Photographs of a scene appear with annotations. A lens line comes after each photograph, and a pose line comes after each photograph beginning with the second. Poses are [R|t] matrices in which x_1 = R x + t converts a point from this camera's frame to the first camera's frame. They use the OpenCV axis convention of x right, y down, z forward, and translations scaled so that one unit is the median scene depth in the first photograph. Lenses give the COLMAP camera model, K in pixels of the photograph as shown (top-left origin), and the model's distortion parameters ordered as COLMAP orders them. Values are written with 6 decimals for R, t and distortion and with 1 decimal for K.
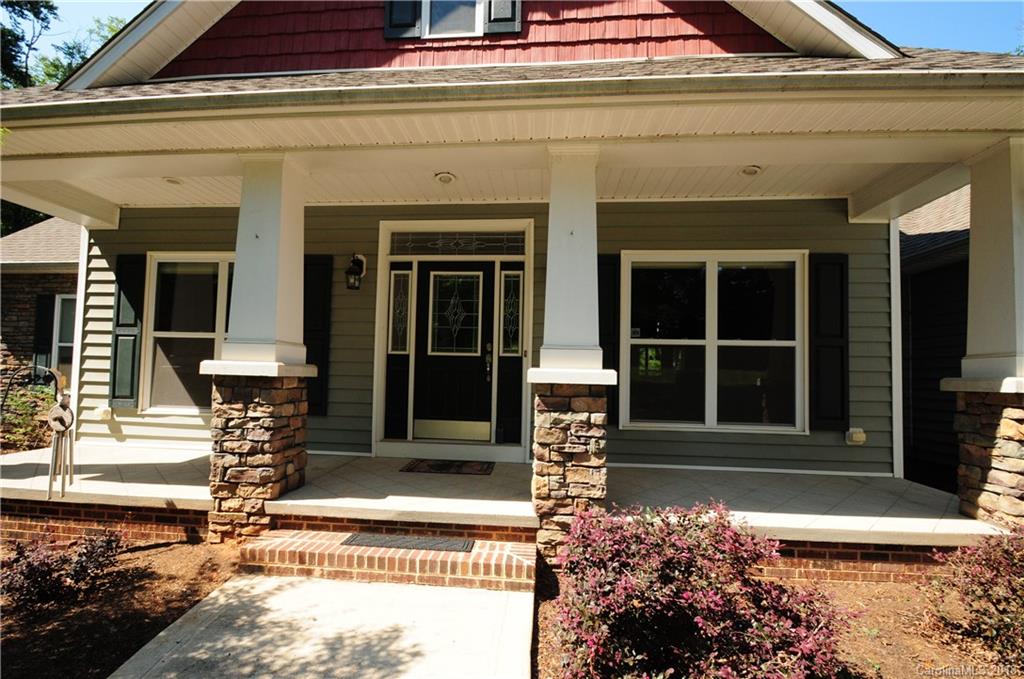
lens RADIAL K [[472.3, 0, 500.8], [0, 472.3, 356.6], [0, 0, 1]] dist [-0.001236, -0.012113]
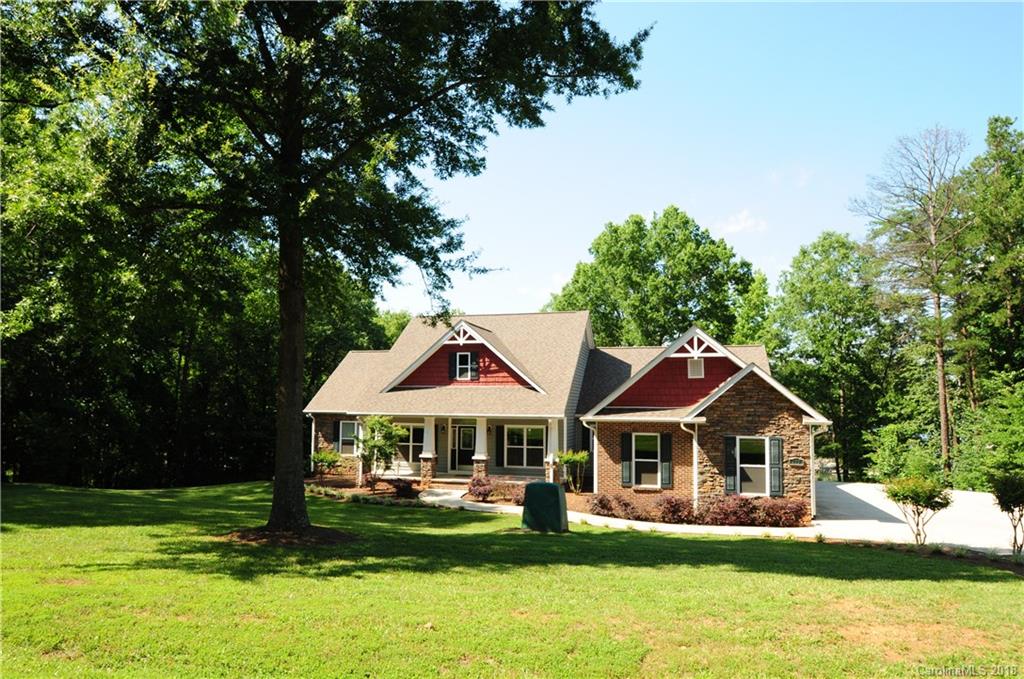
lens RADIAL K [[659.4, 0, 512.0], [0, 659.4, 339.5], [0, 0, 1]] dist [-0.000729, -0.000205]
pose [[0.985015, -0.029905, -0.169858, 1.995373], [0.021895, 0.998567, -0.048839, -1.031553], [0.171075, 0.044388, 0.984258, -7.145455]]
